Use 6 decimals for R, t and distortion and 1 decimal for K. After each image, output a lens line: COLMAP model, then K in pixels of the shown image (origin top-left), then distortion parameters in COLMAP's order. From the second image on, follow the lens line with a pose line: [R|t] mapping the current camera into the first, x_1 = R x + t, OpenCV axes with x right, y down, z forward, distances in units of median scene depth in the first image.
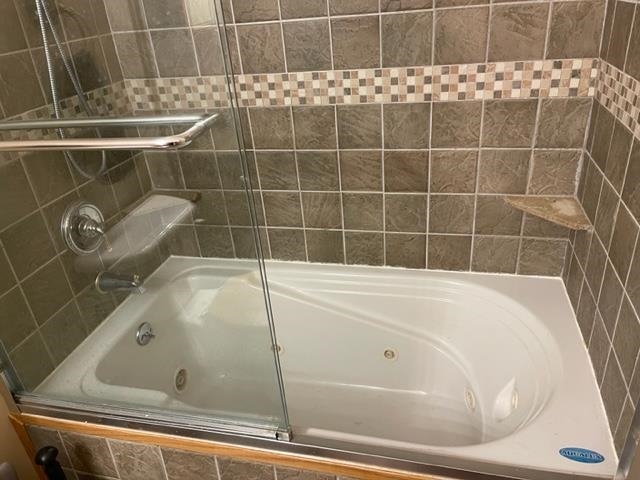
lens RADIAL K [[481.0, 0, 320.0], [0, 481.0, 240.0], [0, 0, 1]] dist [0.012430, -0.004457]
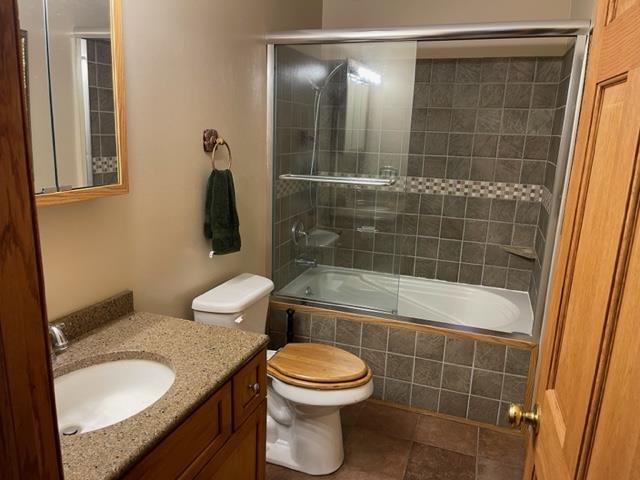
lens RADIAL K [[481.0, 0, 320.0], [0, 481.0, 240.0], [0, 0, 1]] dist [0.012430, -0.004457]
pose [[0.988466, 0.135646, -0.067350, -0.246964], [-0.148215, 0.957823, -0.246184, 0.524650], [0.031116, 0.253327, 0.966880, -1.046841]]
